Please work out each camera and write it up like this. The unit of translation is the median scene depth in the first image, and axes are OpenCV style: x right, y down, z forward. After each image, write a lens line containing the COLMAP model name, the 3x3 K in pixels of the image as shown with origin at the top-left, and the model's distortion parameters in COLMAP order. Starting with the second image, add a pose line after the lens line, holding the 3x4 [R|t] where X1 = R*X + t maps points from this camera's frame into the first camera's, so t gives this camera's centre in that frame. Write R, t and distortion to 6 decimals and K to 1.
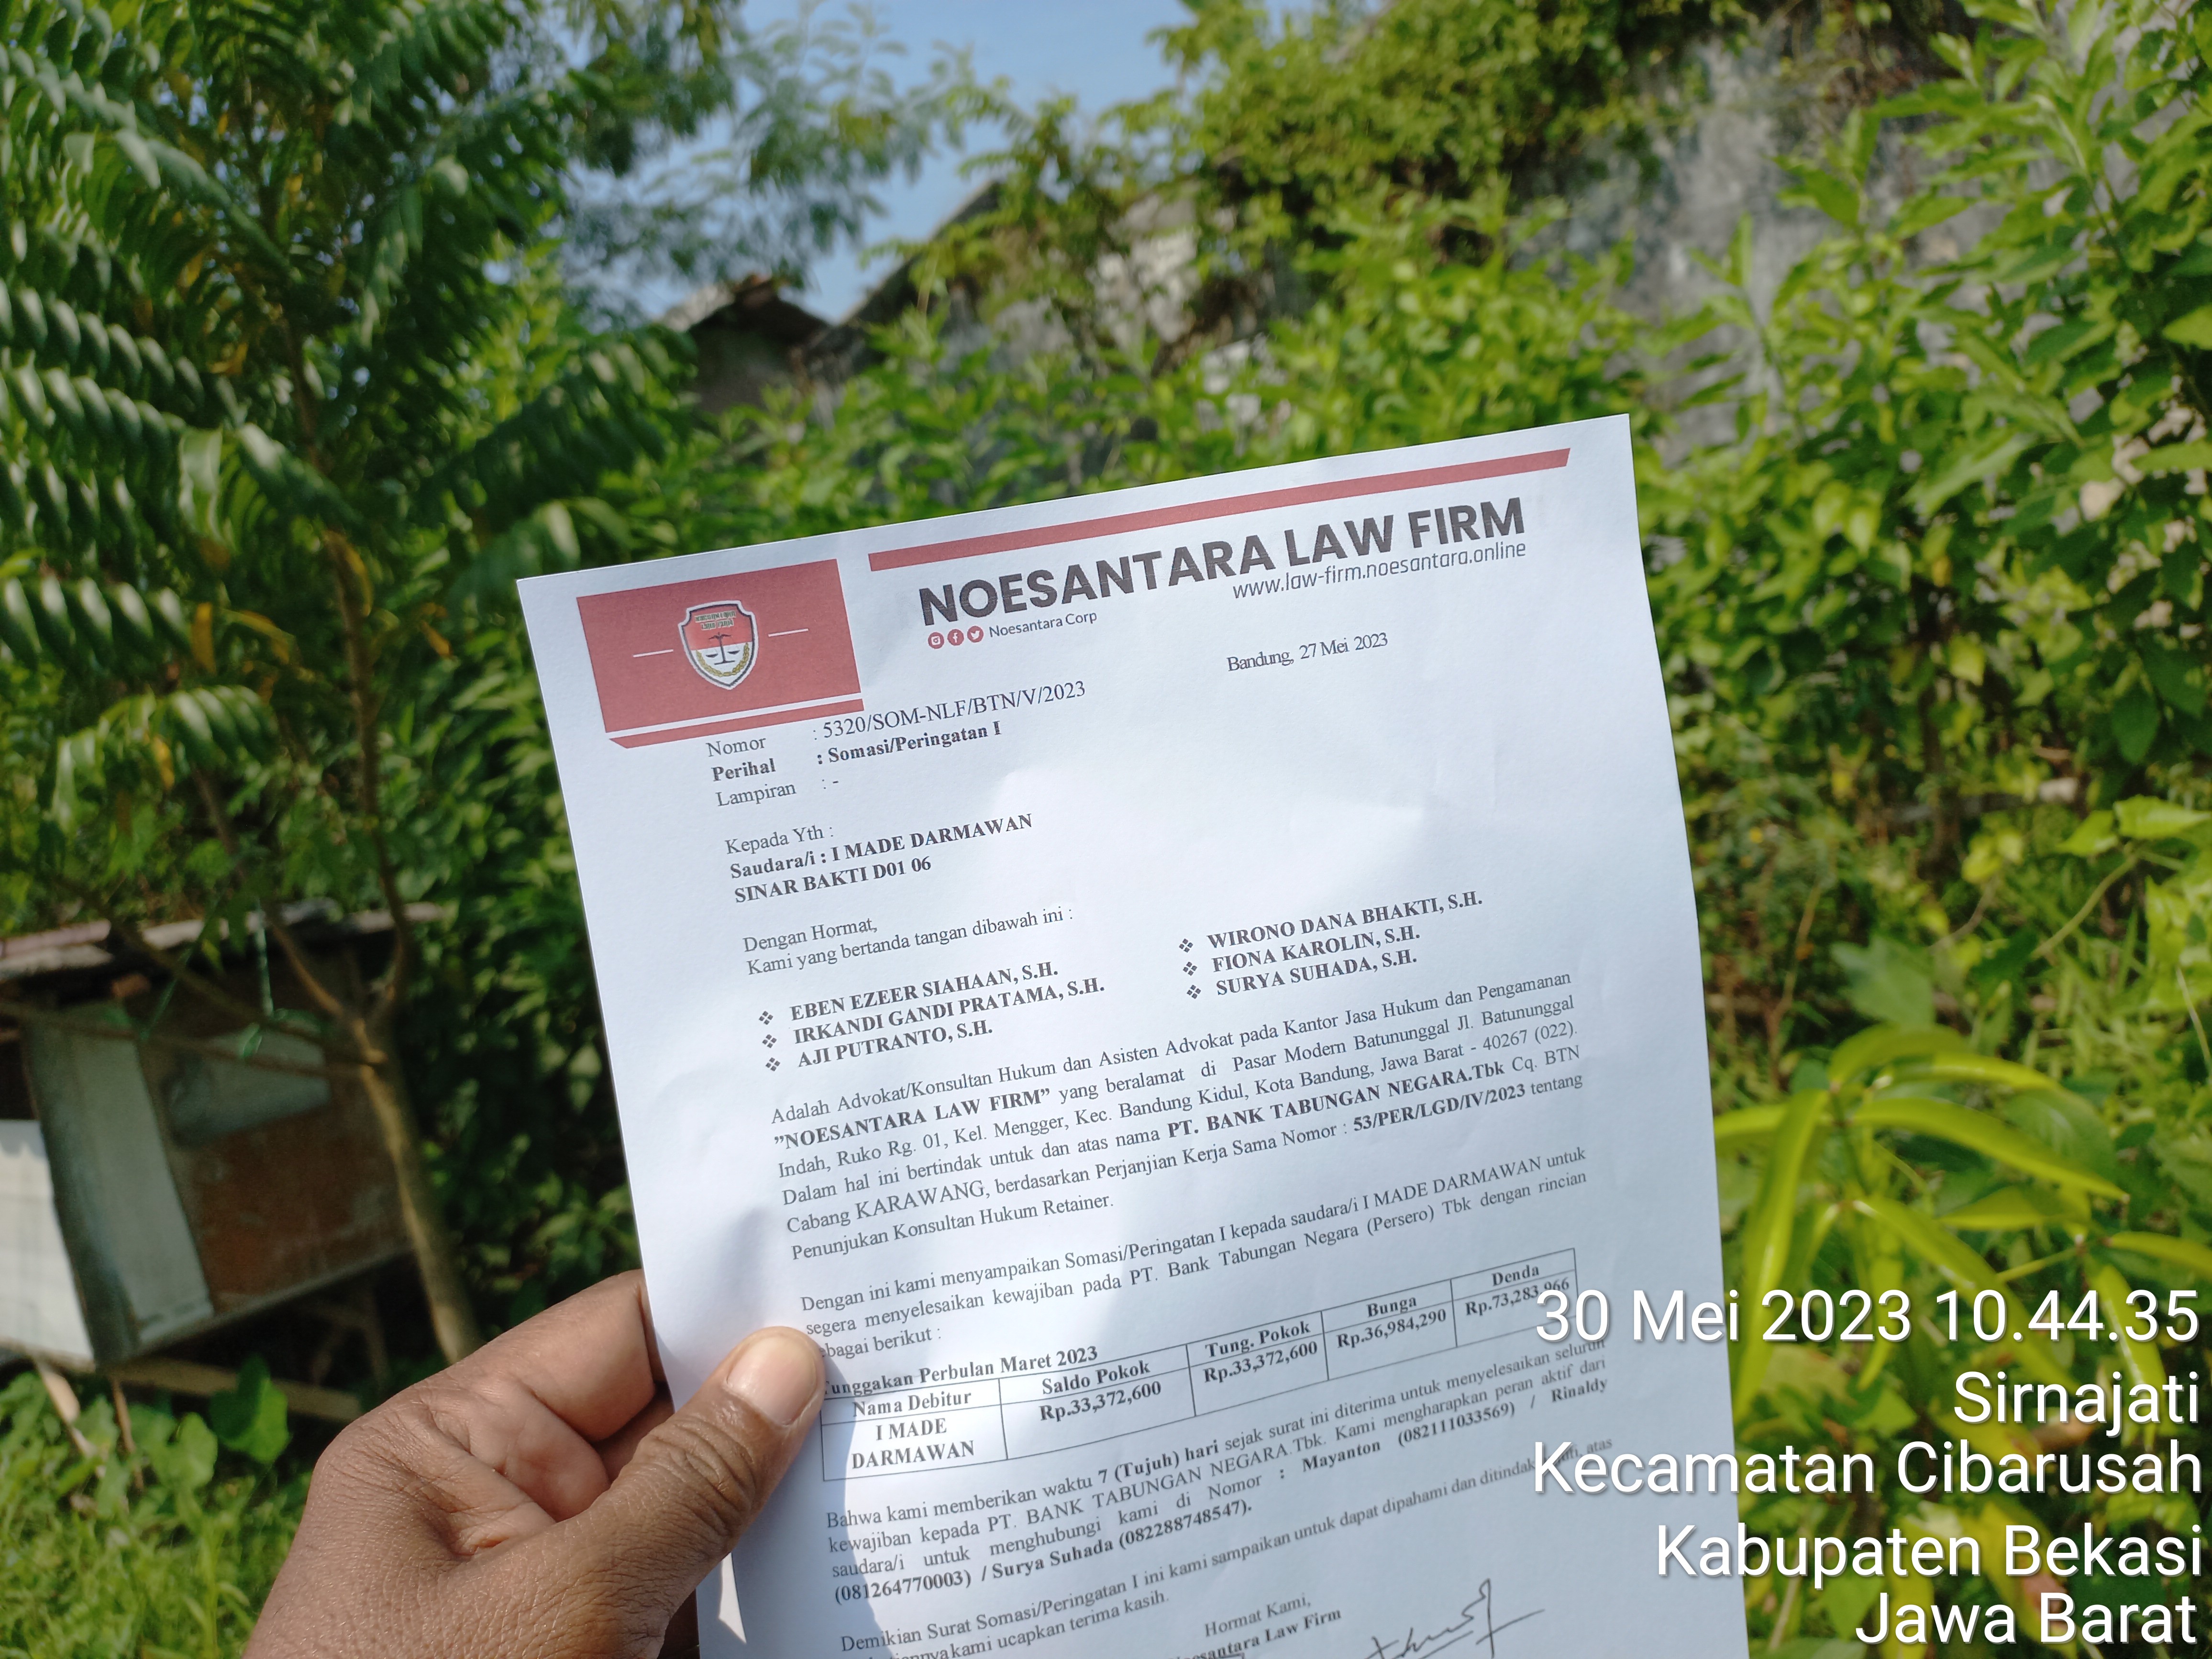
lens RADIAL K [[1615.1, 0, 1120.9], [0, 1615.1, 828.3], [0, 0, 1]] dist [0.001464, 0.001963]
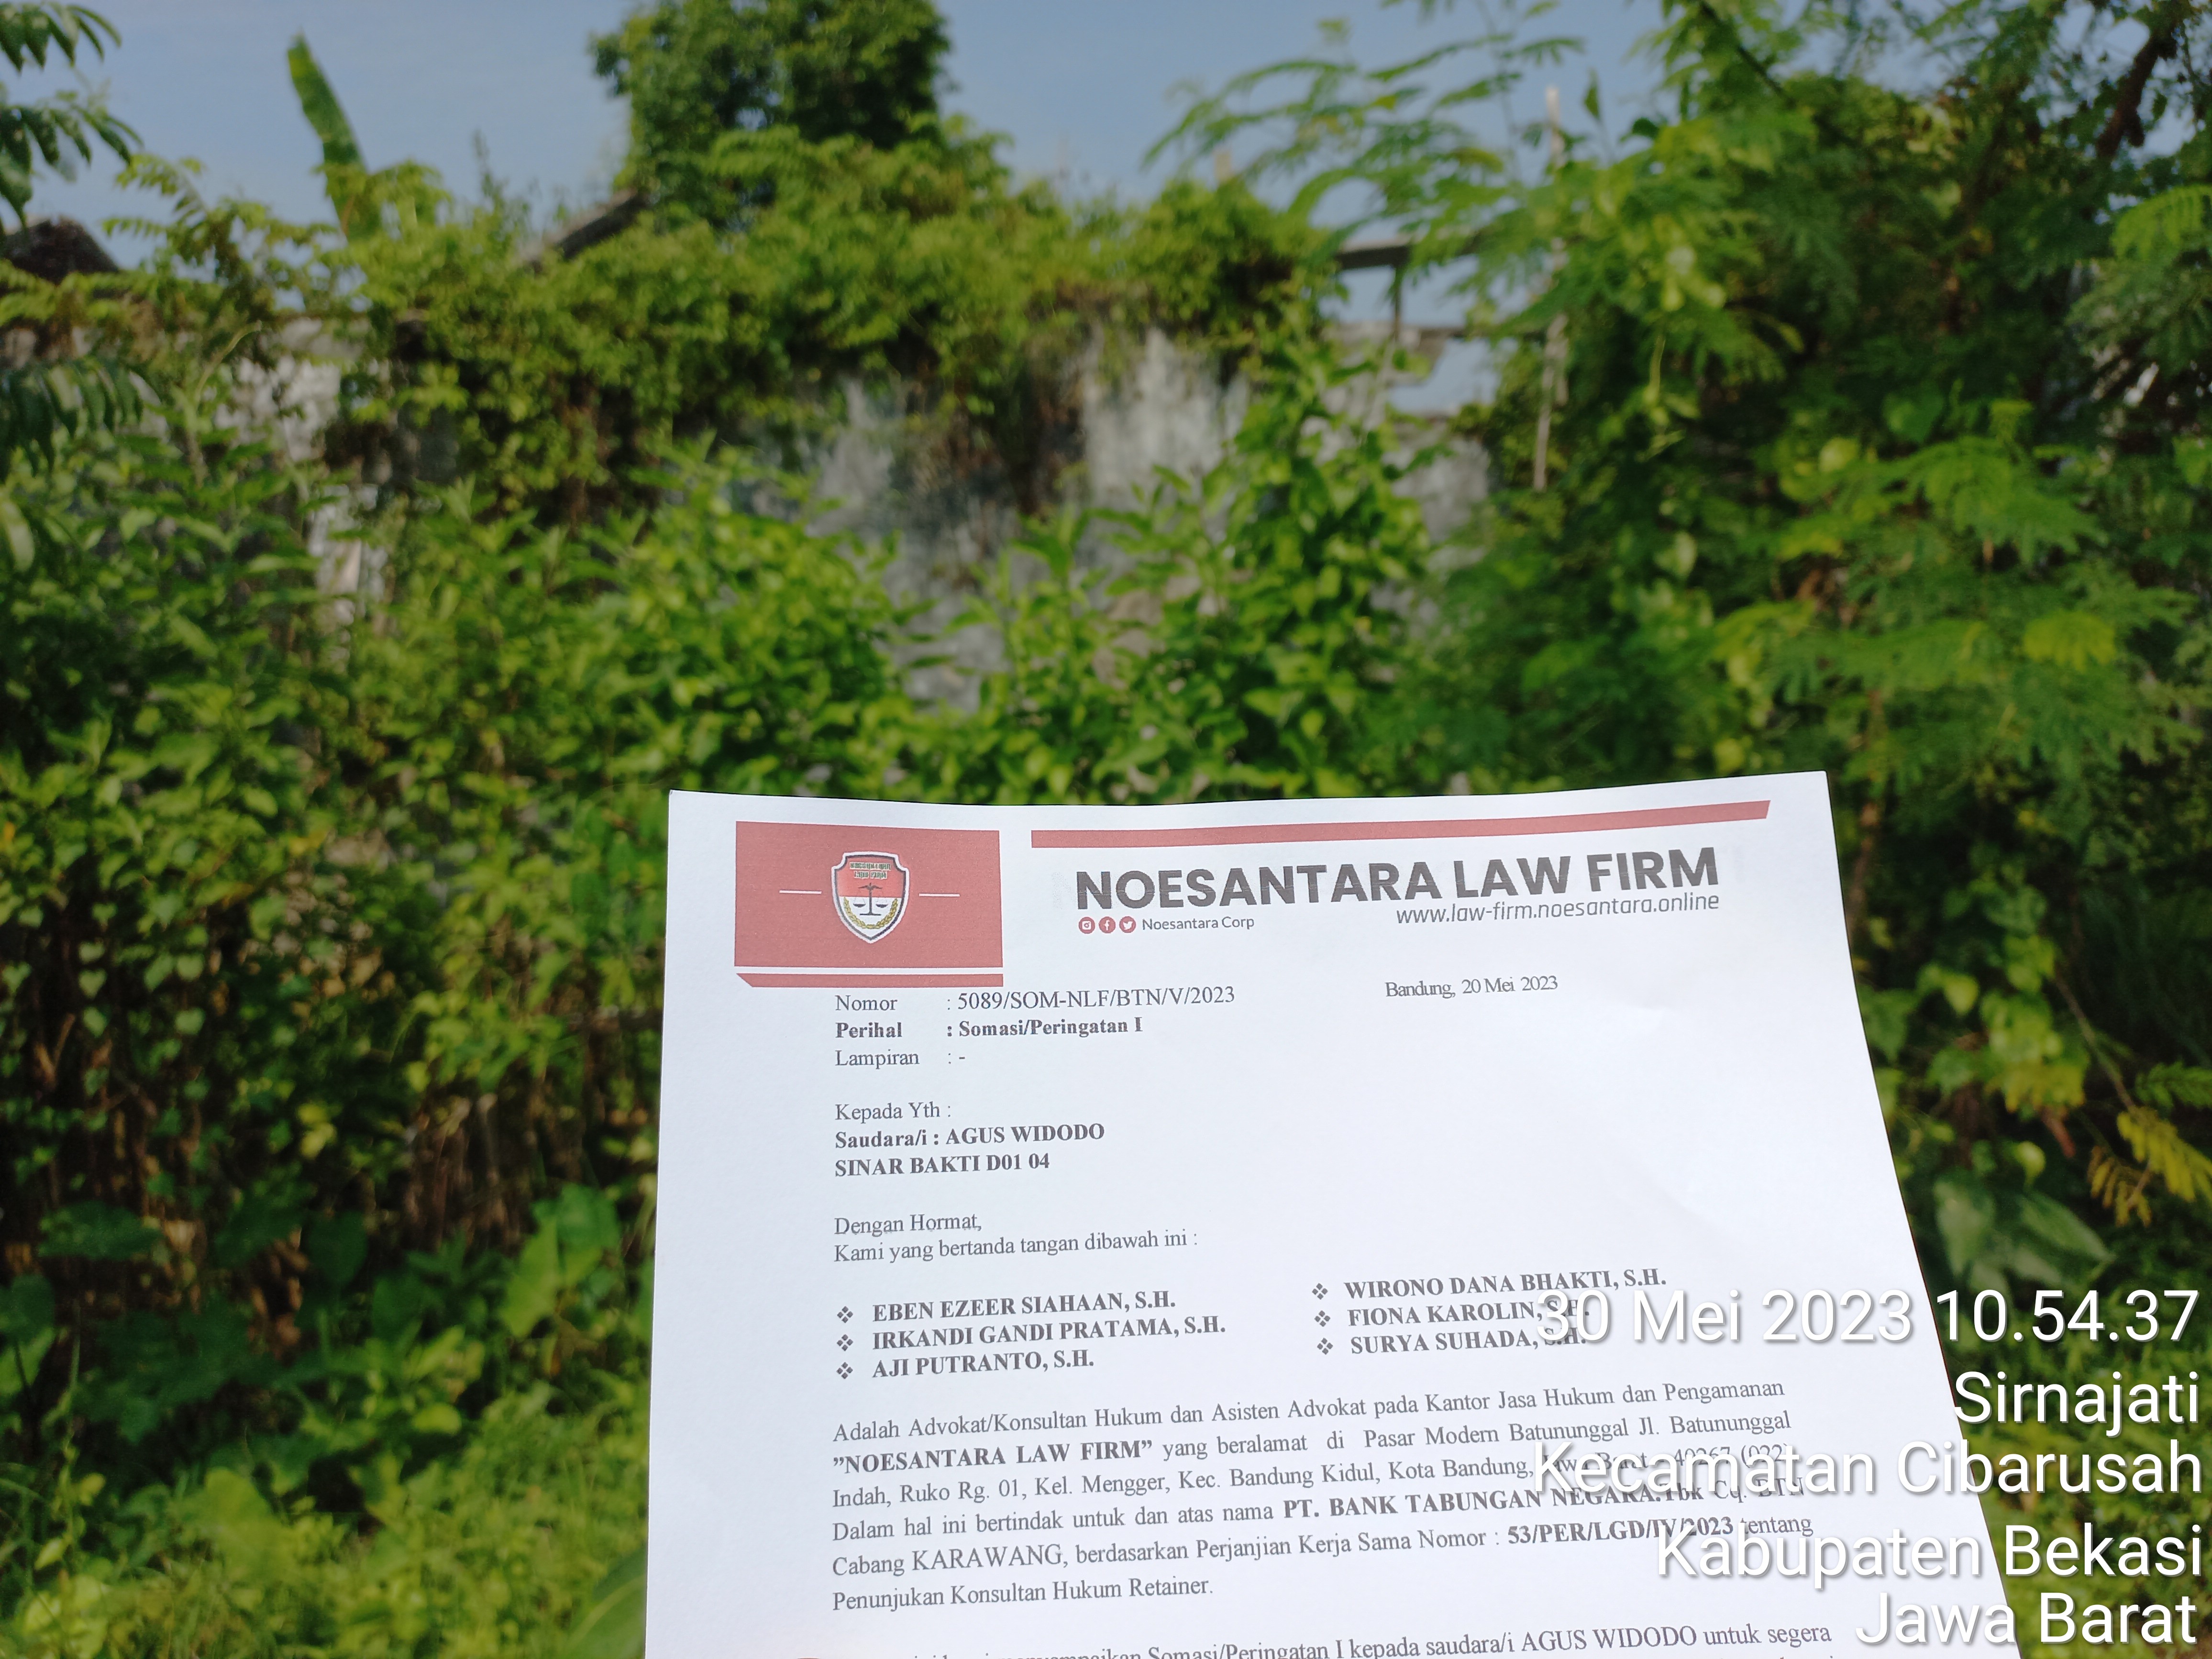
lens RADIAL K [[1615.1, 0, 1120.9], [0, 1615.1, 828.3], [0, 0, 1]] dist [0.001464, 0.001963]
pose [[0.782928, 0.172275, 0.597783, -0.151113], [-0.089775, 0.982122, -0.165456, 0.038833], [-0.615600, 0.075874, 0.784397, -0.071049]]
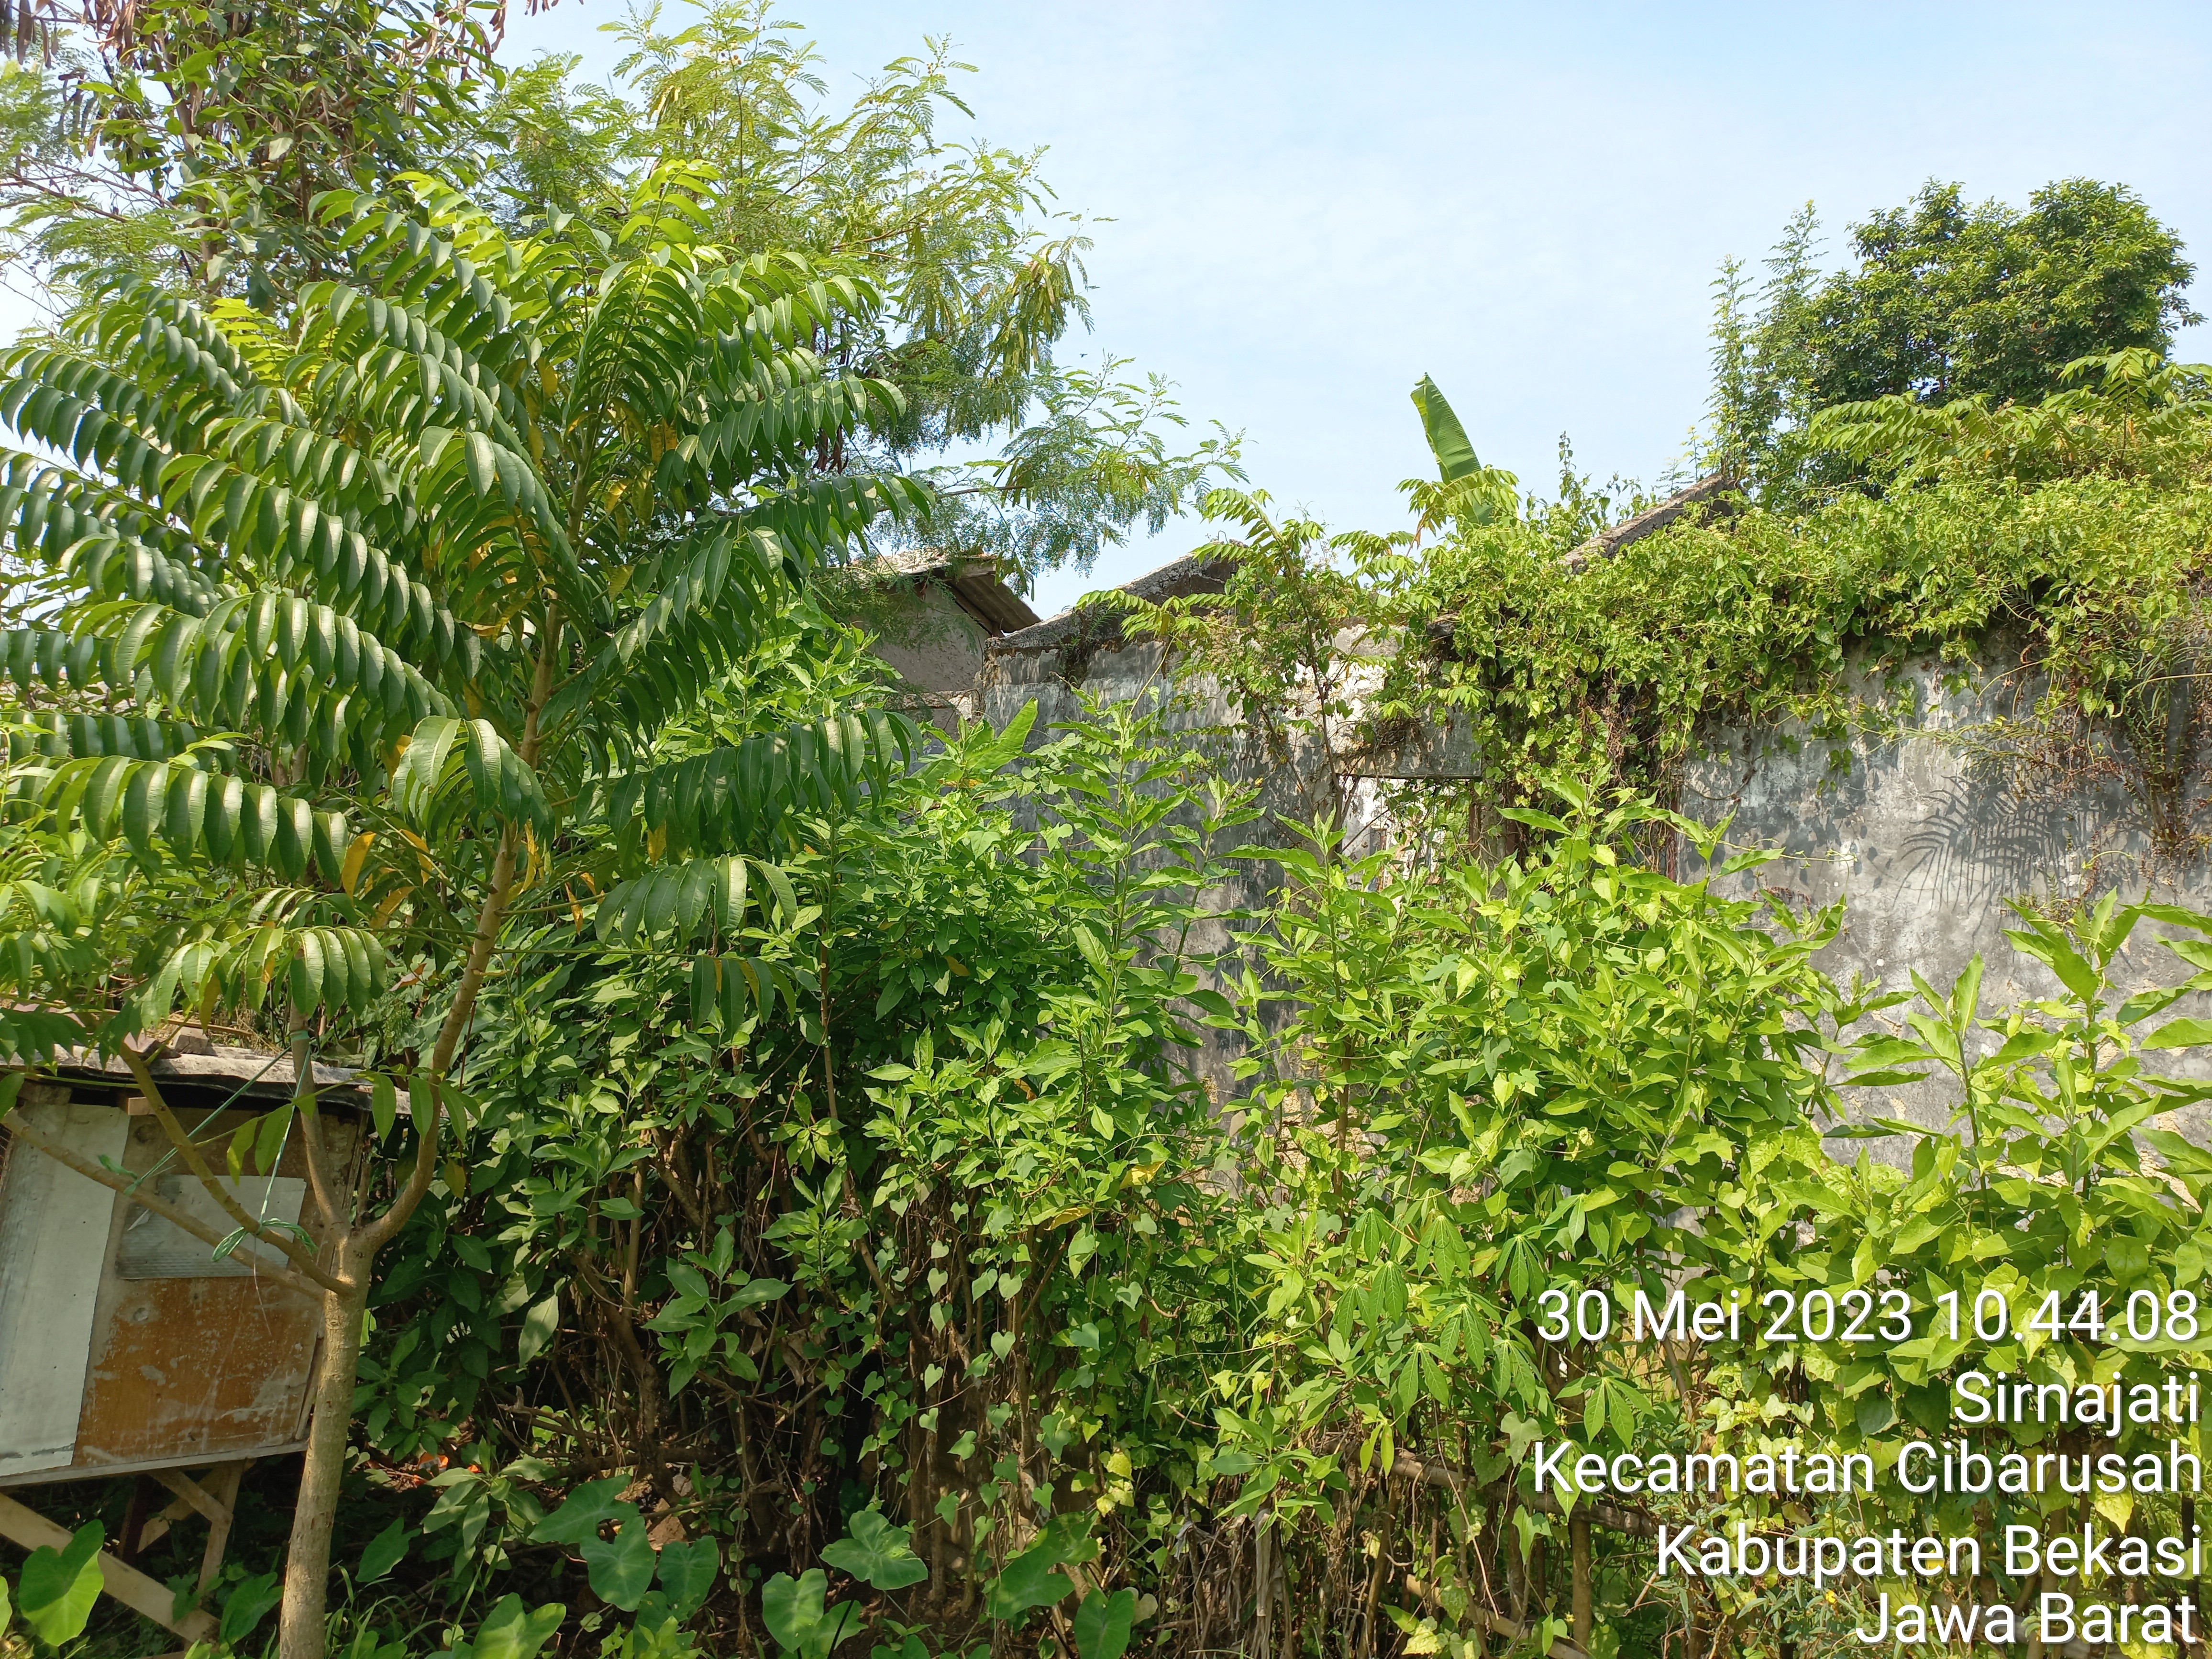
lens RADIAL K [[1562.2, 0, 1096.1], [0, 1562.2, 798.0], [0, 0, 1]] dist [0.017312, 0.000511]
pose [[0.945056, 0.316220, -0.082910, -0.028602], [-0.326281, 0.928107, -0.179324, -0.055324], [0.020244, 0.196523, 0.980290, 0.022013]]
